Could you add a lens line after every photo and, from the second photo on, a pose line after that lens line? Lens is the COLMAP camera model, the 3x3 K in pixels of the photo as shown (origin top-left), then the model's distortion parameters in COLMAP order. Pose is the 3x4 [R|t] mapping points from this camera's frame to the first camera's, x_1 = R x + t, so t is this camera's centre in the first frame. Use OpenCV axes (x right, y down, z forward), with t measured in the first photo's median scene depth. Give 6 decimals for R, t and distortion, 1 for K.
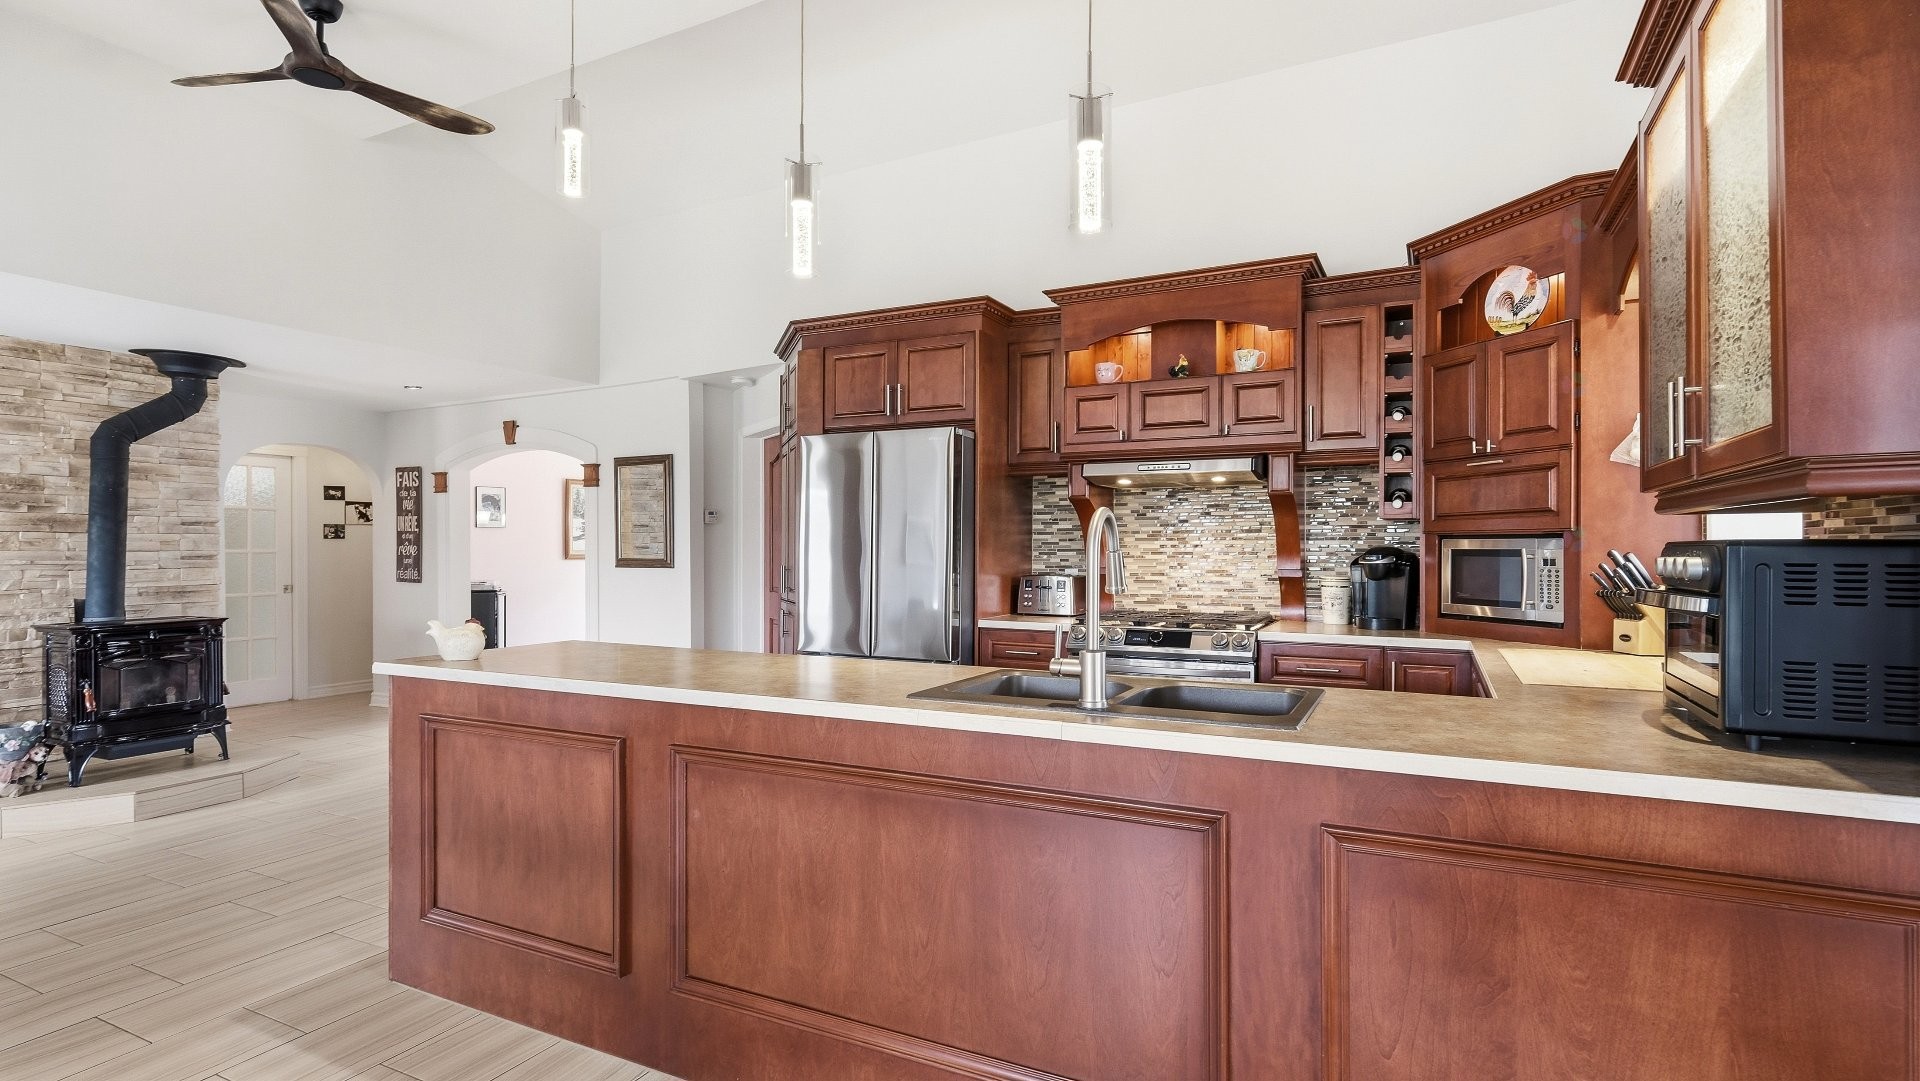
lens RADIAL K [[941.6, 0, 960.0], [0, 941.6, 540.5], [0, 0, 1]] dist [0.002469, 0.000524]
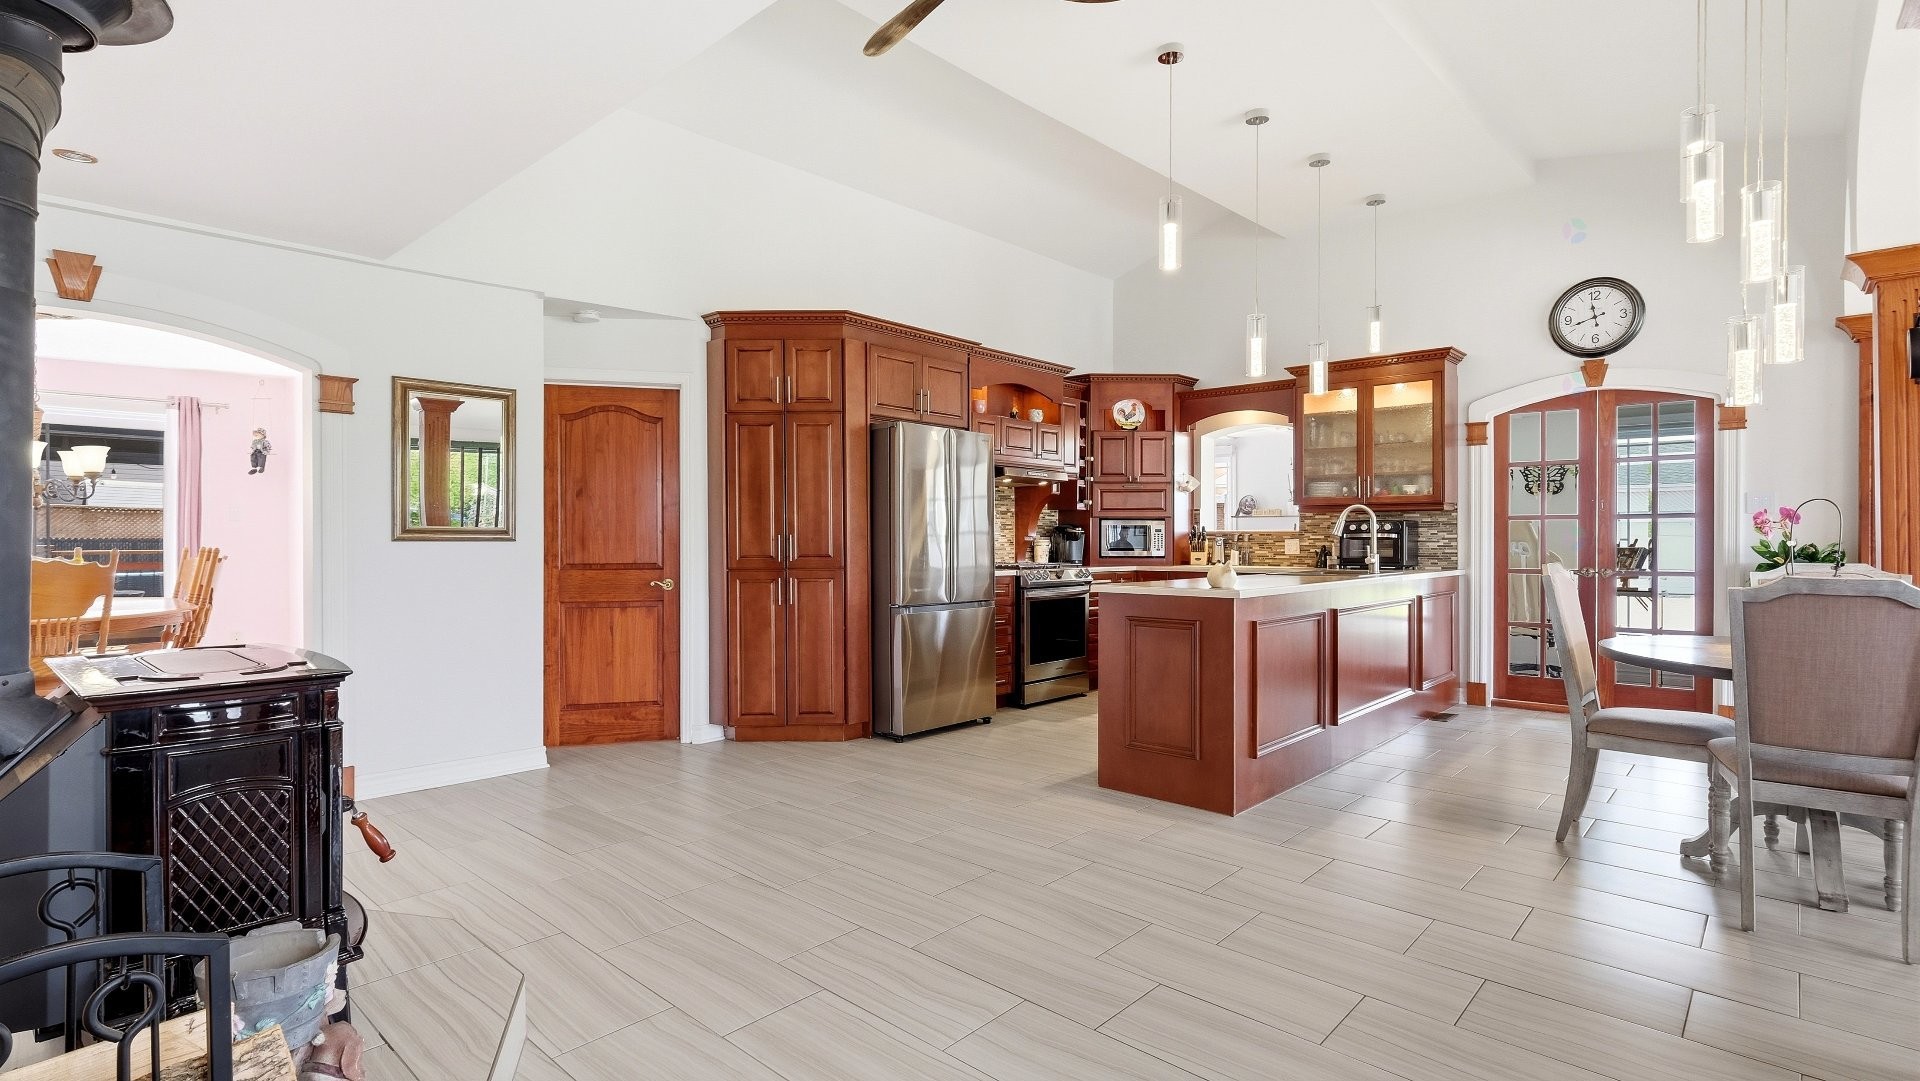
lens RADIAL K [[904.9, 0, 966.0], [0, 904.9, 539.1], [0, 0, 1]] dist [-0.002290, -0.000320]
pose [[0.262967, -0.000165, 0.964805, -1.492641], [-0.007845, 0.999967, 0.002310, 0.037379], [-0.964773, -0.008177, 0.262957, 0.762199]]
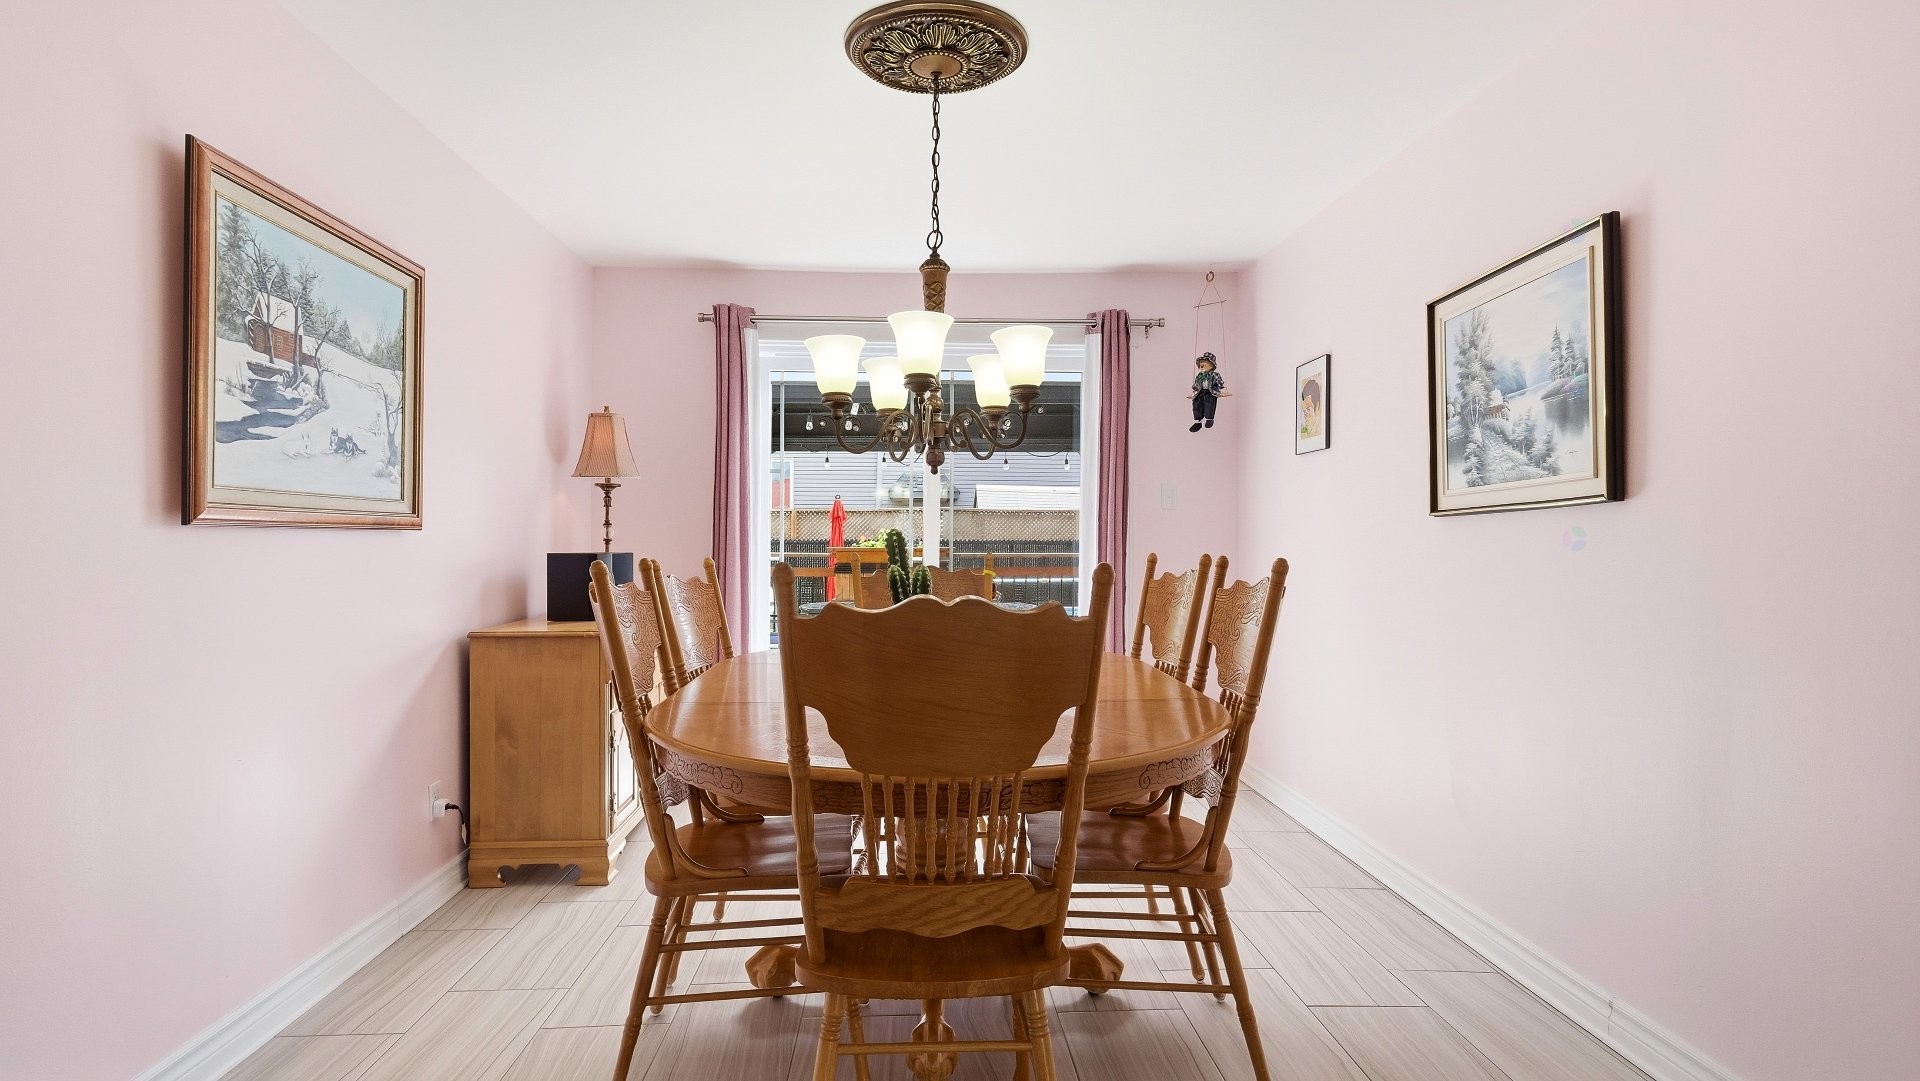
lens RADIAL K [[941.6, 0, 960.0], [0, 941.6, 540.5], [0, 0, 1]] dist [0.002469, 0.000524]
pose [[0.866477, 0.009351, 0.499130, -0.919755], [-0.014337, 0.999878, 0.006157, 0.049991], [-0.499012, -0.012491, 0.866505, 1.792492]]
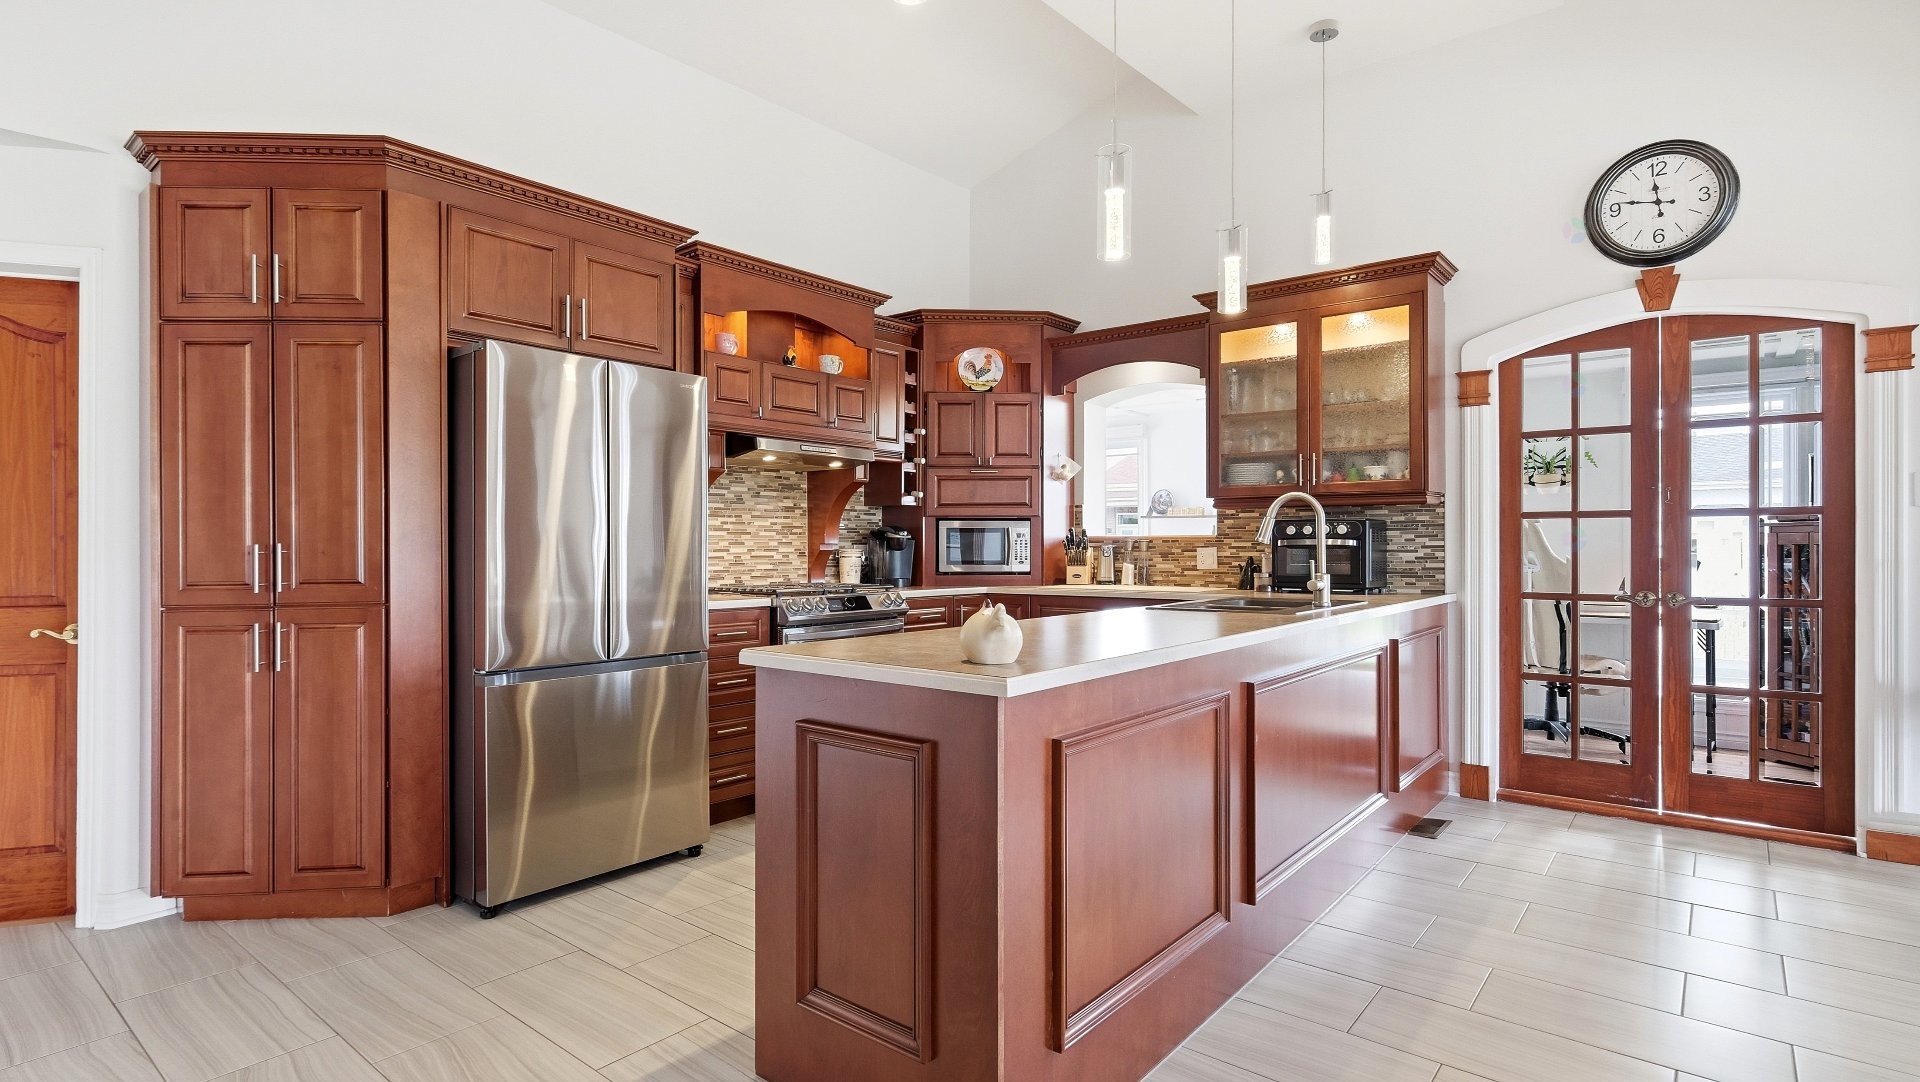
lens RADIAL K [[941.6, 0, 960.0], [0, 941.6, 541.0], [0, 0, 1]] dist [0.002469, 0.000524]
pose [[0.209223, 0.002536, 0.977865, -0.896123], [-0.006399, 0.999979, -0.001224, 0.031111], [-0.977847, -0.006001, 0.209235, 0.665616]]
